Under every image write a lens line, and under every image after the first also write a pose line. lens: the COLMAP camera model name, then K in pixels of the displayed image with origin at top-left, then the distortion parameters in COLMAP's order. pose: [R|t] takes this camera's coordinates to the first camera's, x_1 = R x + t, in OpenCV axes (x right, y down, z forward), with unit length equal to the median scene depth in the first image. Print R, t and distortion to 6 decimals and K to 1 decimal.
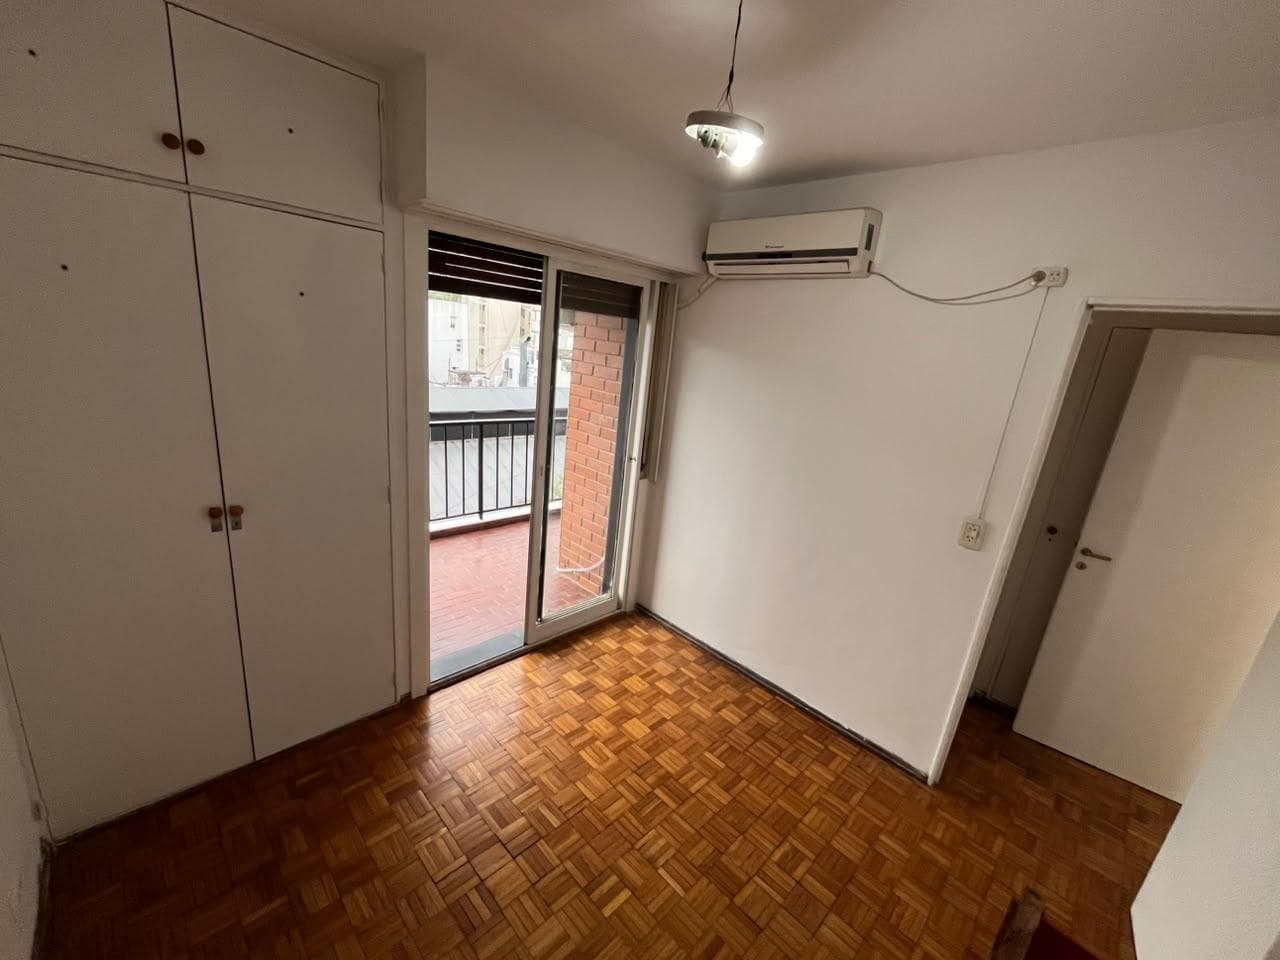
lens RADIAL K [[520.0, 0, 636.5], [0, 520.0, 481.5], [0, 0, 1]] dist [-0.002432, -0.000623]
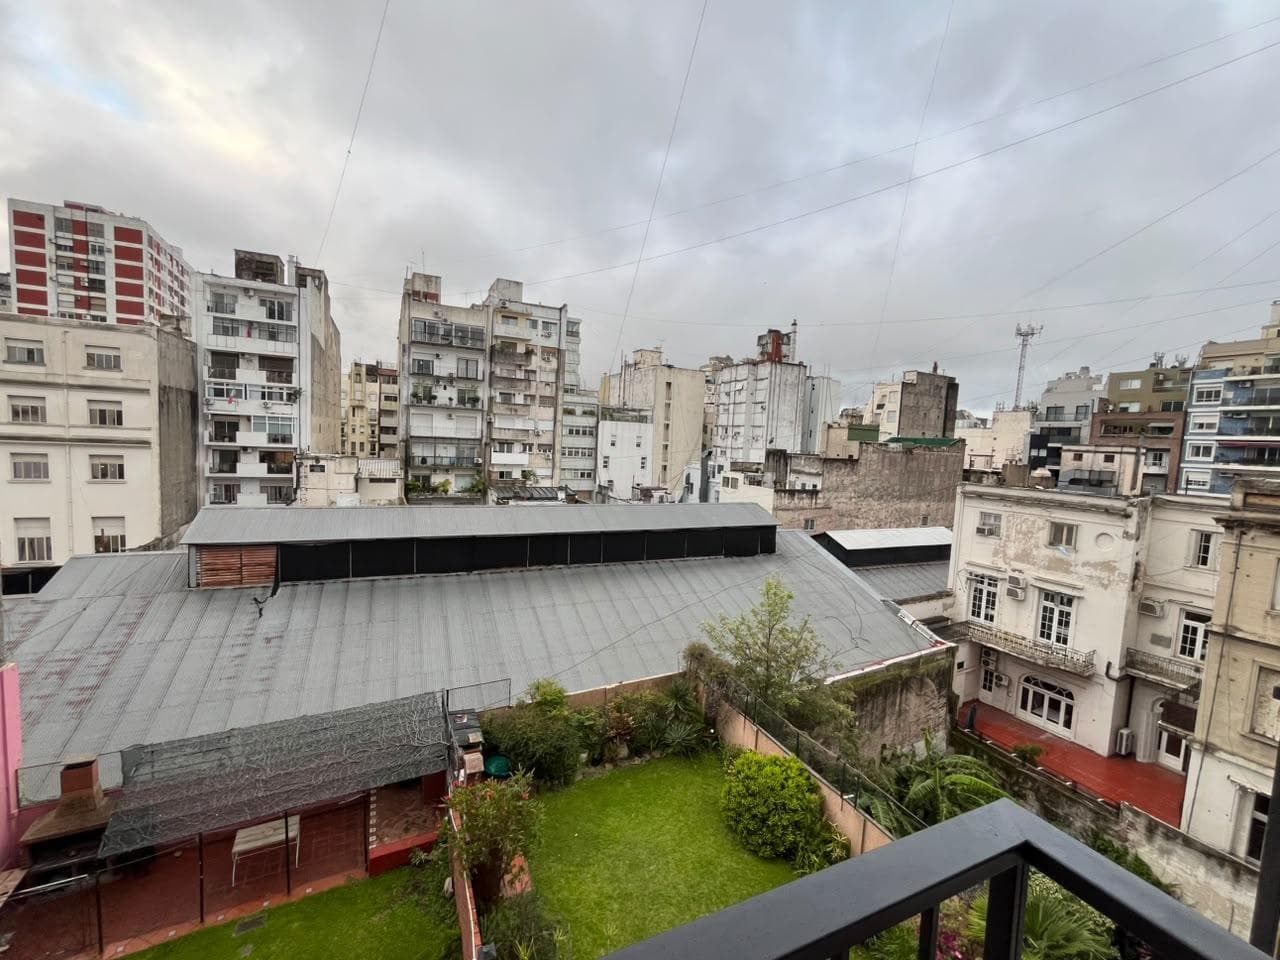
lens RADIAL K [[520.0, 0, 637.4], [0, 520.0, 481.9], [0, 0, 1]] dist [-0.002432, -0.000623]
pose [[0.941924, -0.029168, -0.334558, -0.231431], [-0.043044, 0.977518, -0.206410, -0.306322], [0.333057, 0.208823, 0.919492, 1.462418]]
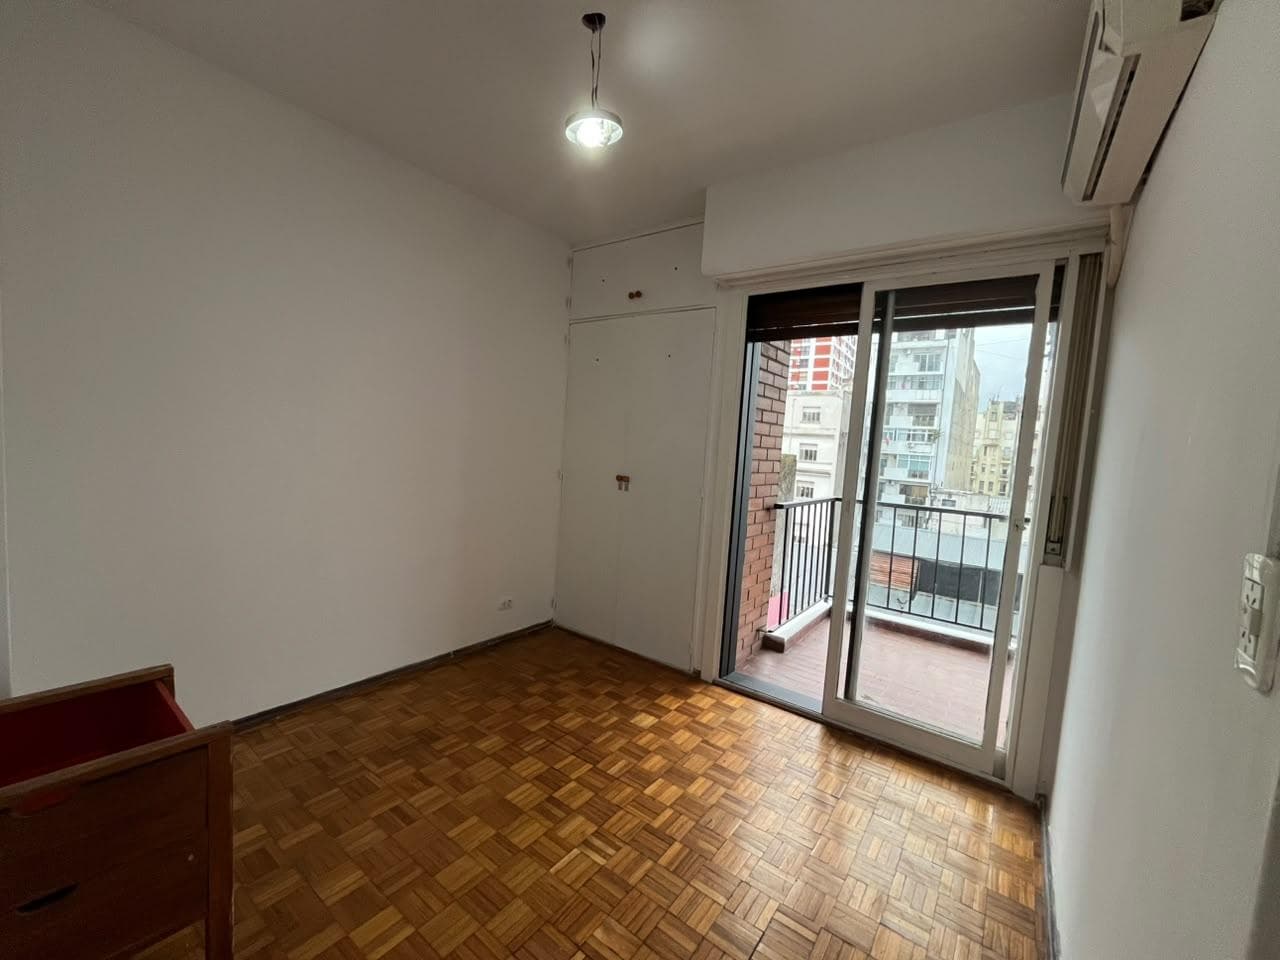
lens RADIAL K [[520.0, 0, 637.1], [0, 520.0, 481.2], [0, 0, 1]] dist [-0.002432, -0.000623]
pose [[0.154644, -0.018977, -0.987788, 0.592826], [-0.312055, 0.947694, -0.067061, 0.102502], [0.937394, 0.318615, 0.140633, 0.469799]]
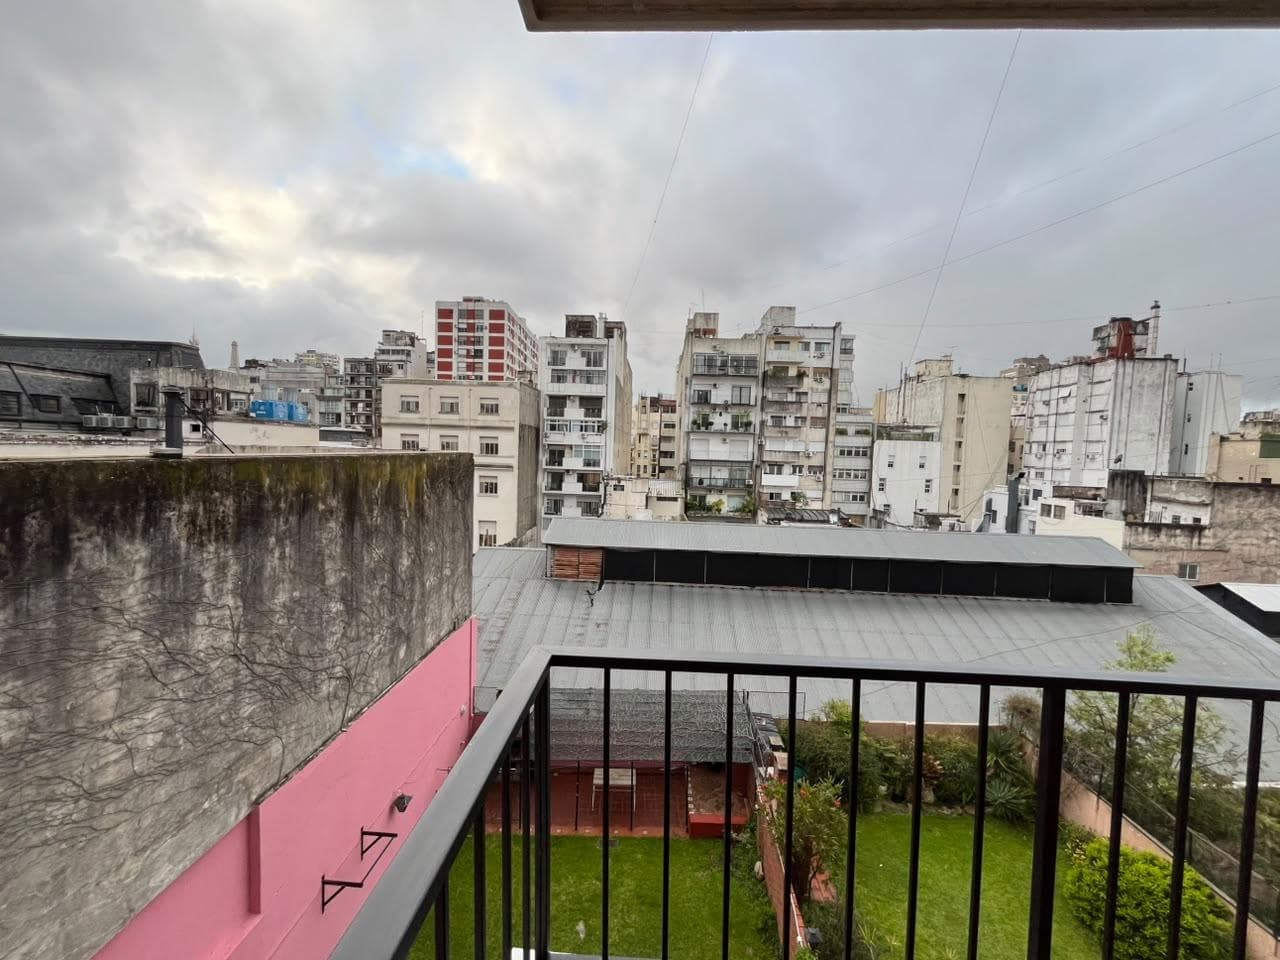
lens RADIAL K [[520.0, 0, 637.6], [0, 520.0, 482.0], [0, 0, 1]] dist [-0.002432, -0.000623]
pose [[0.676536, -0.036309, -0.735514, -0.361593], [-0.160727, 0.967424, -0.195596, -0.183533], [0.718656, 0.250544, 0.648661, 0.931800]]
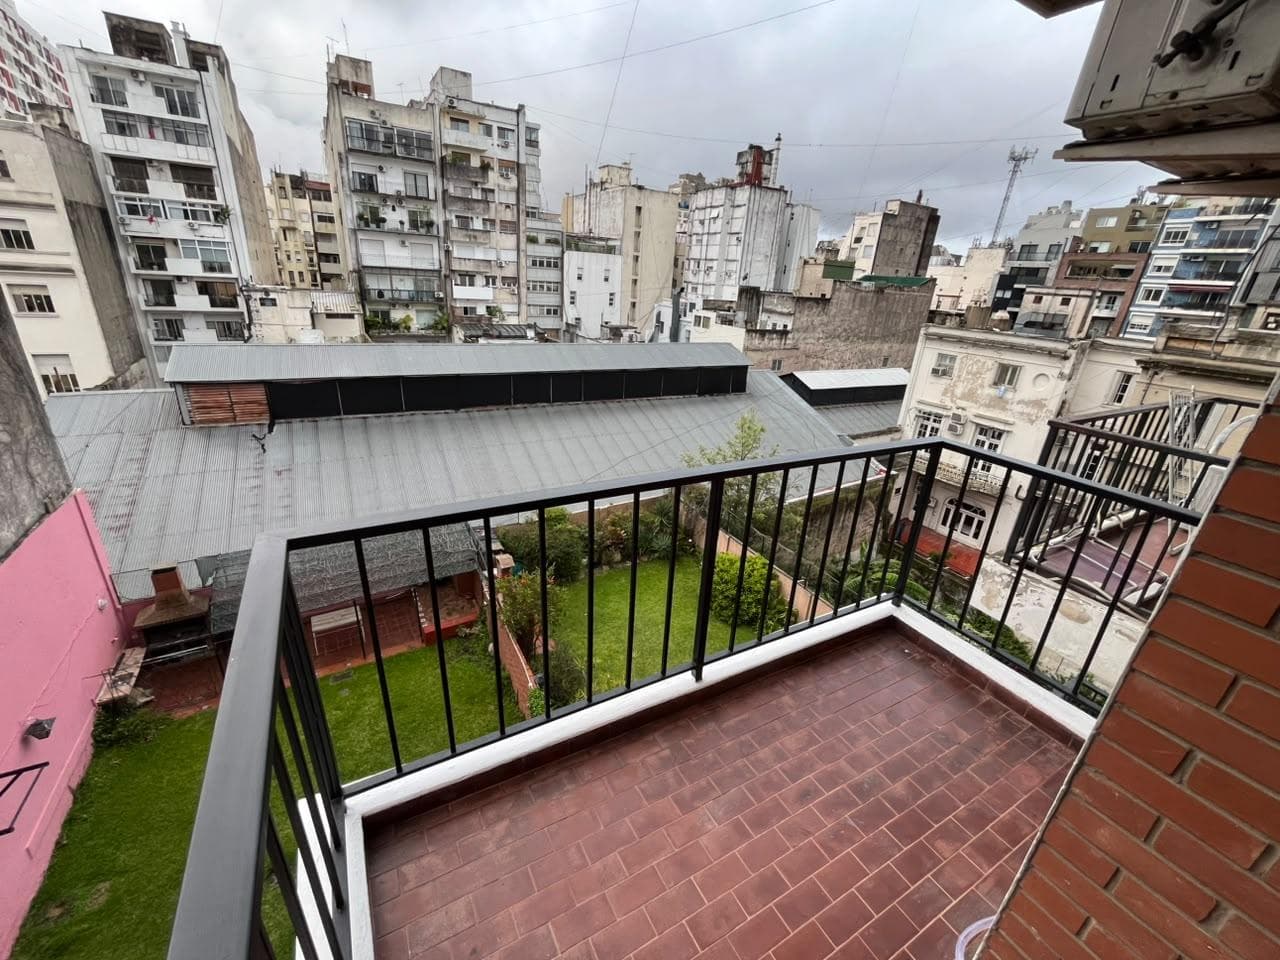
lens RADIAL K [[520.0, 0, 637.0], [0, 520.0, 481.2], [0, 0, 1]] dist [-0.002432, -0.000623]
pose [[0.963268, 0.060123, -0.261726, -0.381154], [-0.037644, 0.995224, 0.090073, -0.205474], [0.265892, -0.076912, 0.960930, 0.897937]]
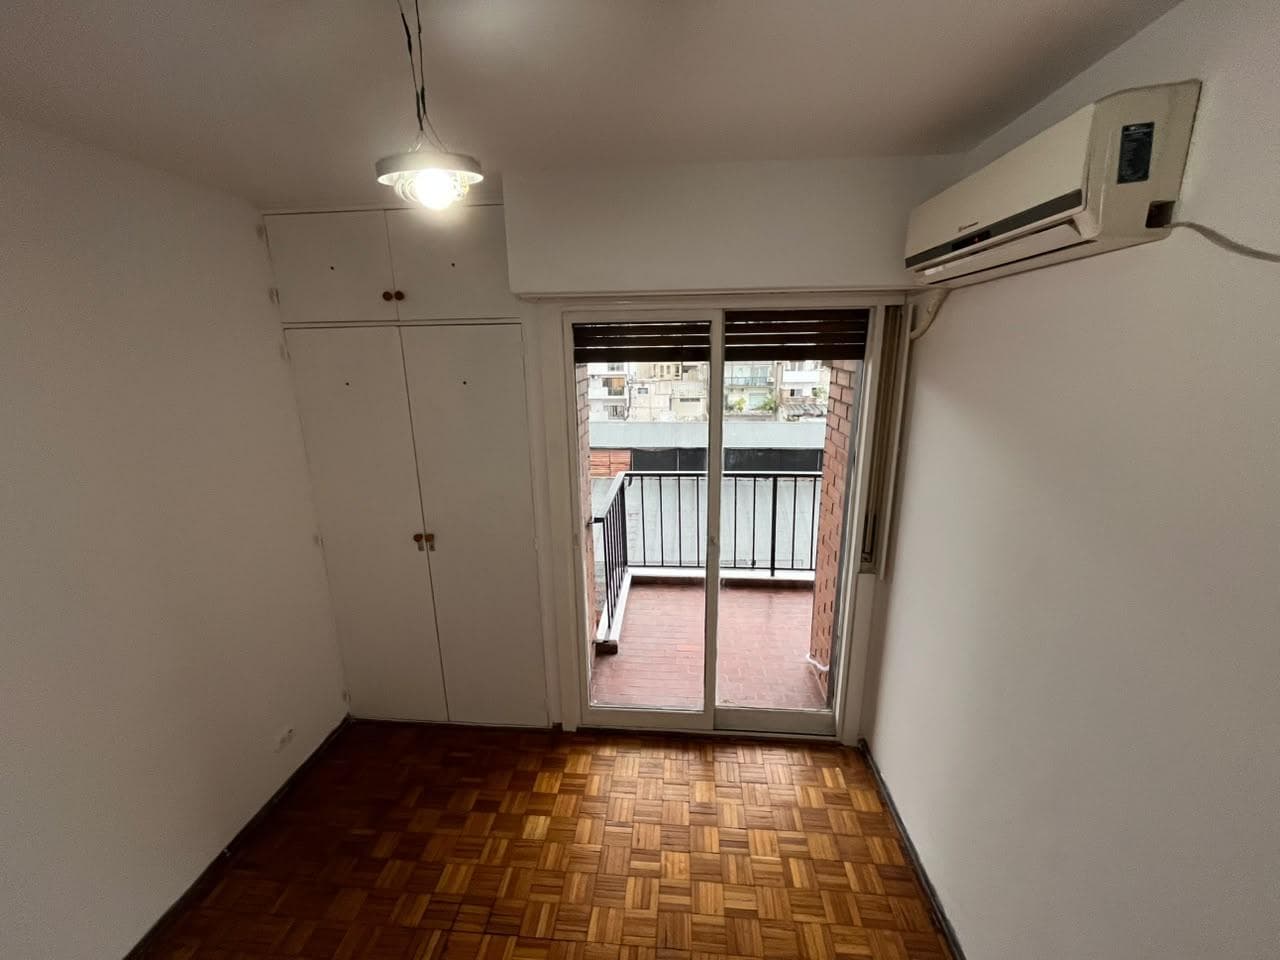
lens RADIAL K [[520.0, 0, 638.5], [0, 520.0, 480.6], [0, 0, 1]] dist [-0.002432, -0.000623]
pose [[0.641072, 0.078884, -0.763416, 0.388290], [-0.127849, 0.991782, -0.004879, -0.097925], [0.756757, 0.100730, 0.645889, 0.302723]]
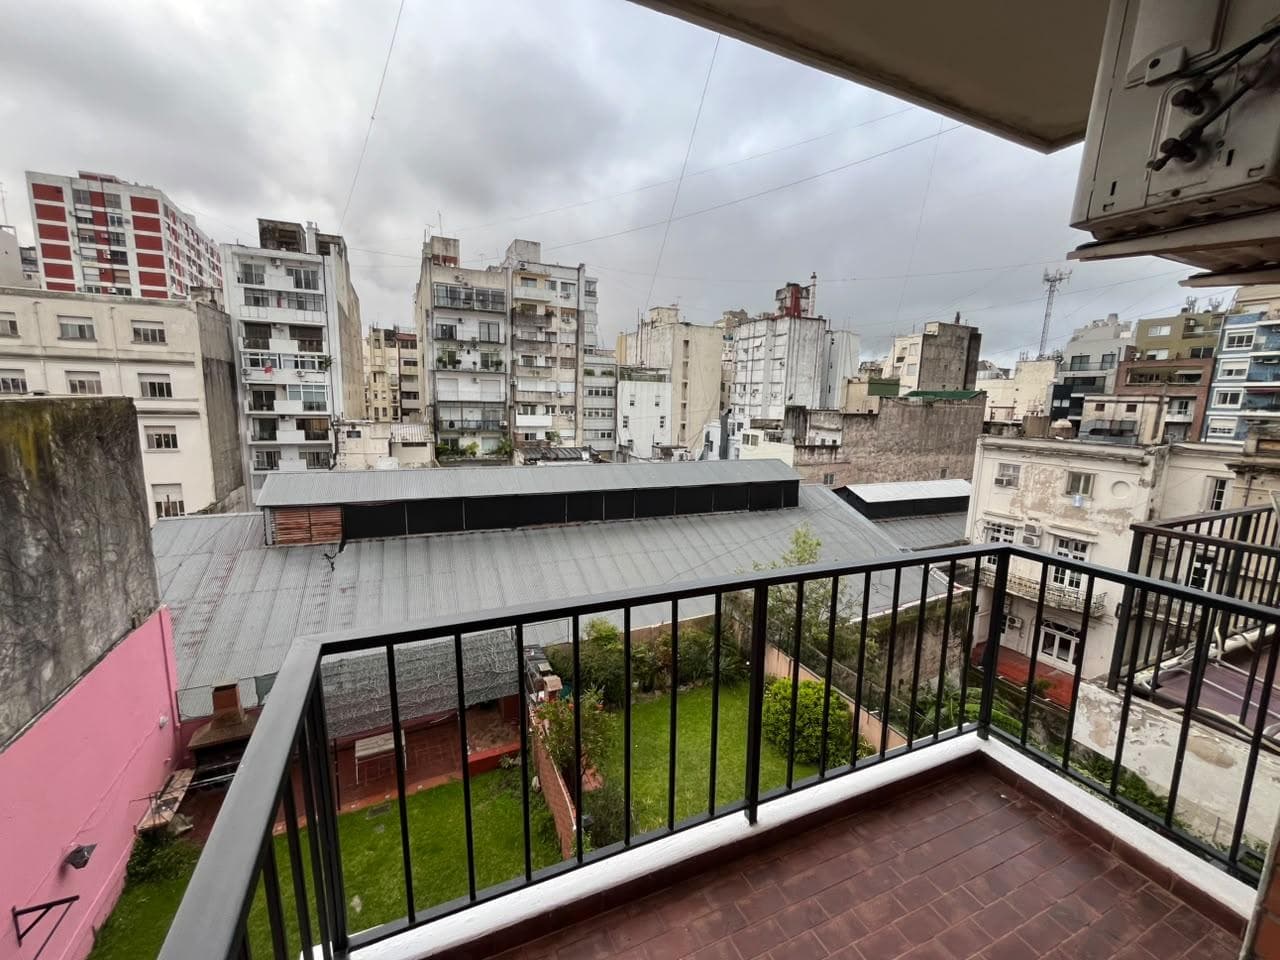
lens RADIAL K [[520.0, 0, 637.1], [0, 520.0, 481.8], [0, 0, 1]] dist [-0.002432, -0.000623]
pose [[0.932271, -0.020179, -0.361197, -0.366994], [-0.028369, 0.991290, -0.128602, -0.194815], [0.360646, 0.130139, 0.923579, 0.906151]]
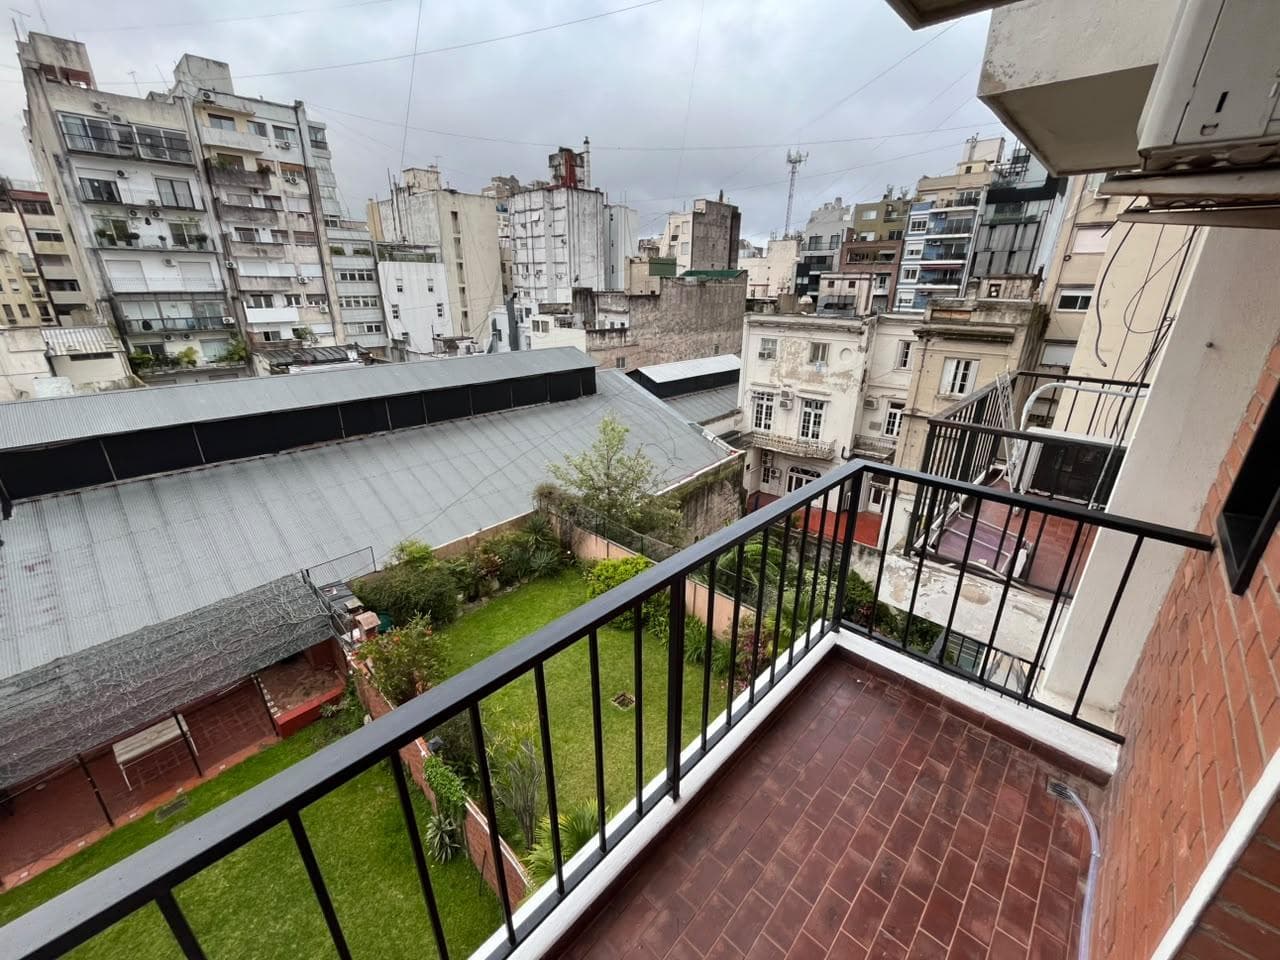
lens RADIAL K [[520.0, 0, 636.4], [0, 520.0, 481.1], [0, 0, 1]] dist [-0.002432, -0.000623]
pose [[0.995108, -0.098755, -0.002613, -0.474836], [0.098558, 0.990616, 0.094687, -0.291246], [-0.006762, -0.094481, 0.995504, 1.023107]]
